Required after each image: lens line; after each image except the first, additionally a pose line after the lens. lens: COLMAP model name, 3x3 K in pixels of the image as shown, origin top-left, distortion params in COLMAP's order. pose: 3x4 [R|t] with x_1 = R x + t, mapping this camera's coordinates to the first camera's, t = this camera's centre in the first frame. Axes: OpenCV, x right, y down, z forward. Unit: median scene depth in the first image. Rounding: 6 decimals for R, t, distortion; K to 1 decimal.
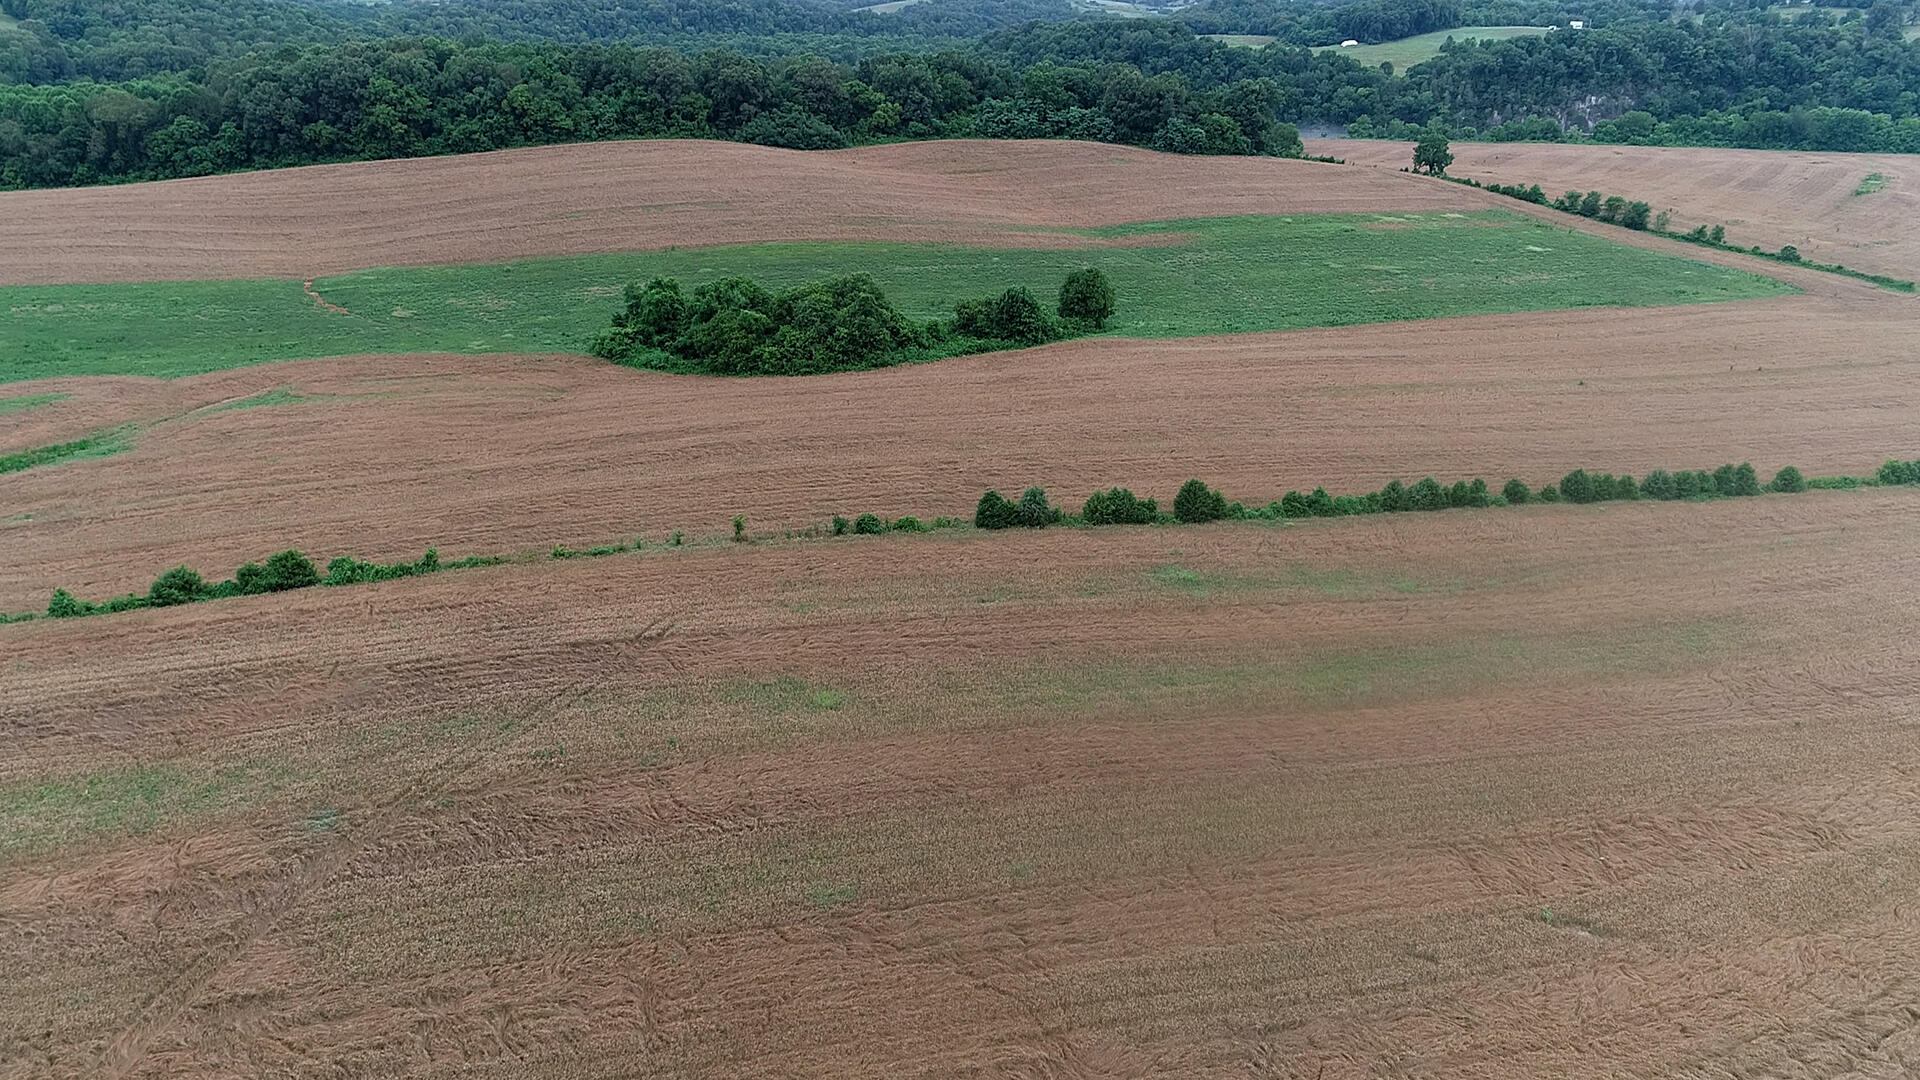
lens RADIAL K [[1371.9, 0, 962.7], [0, 1371.9, 544.2], [0, 0, 1]] dist [0.004559, -0.000829]
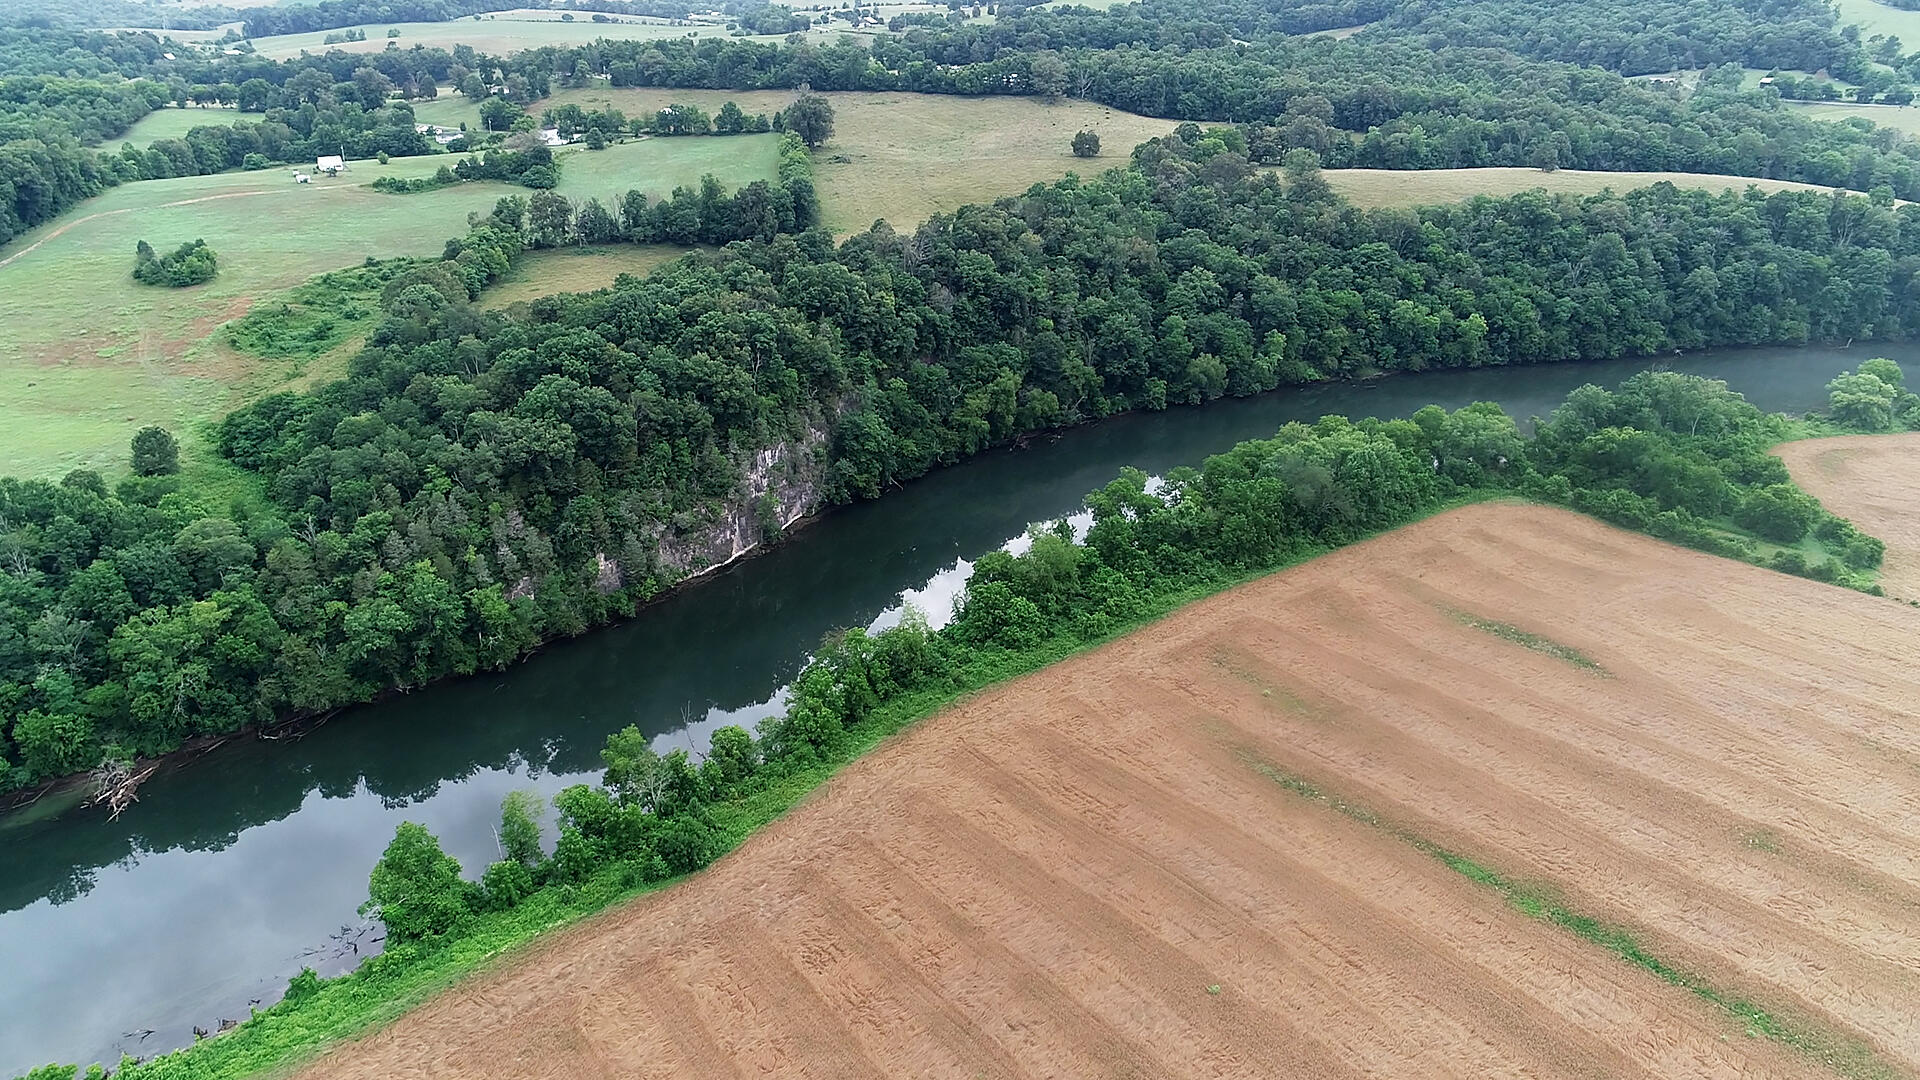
lens RADIAL K [[1361.1, 0, 969.3], [0, 1361.1, 545.0], [0, 0, 1]] dist [0.004750, -0.003609]
pose [[0.523453, -0.348056, 0.777724, 0.371426], [0.327769, 0.924780, 0.193260, -0.886860], [-0.786489, 0.153751, 0.598160, 1.724044]]
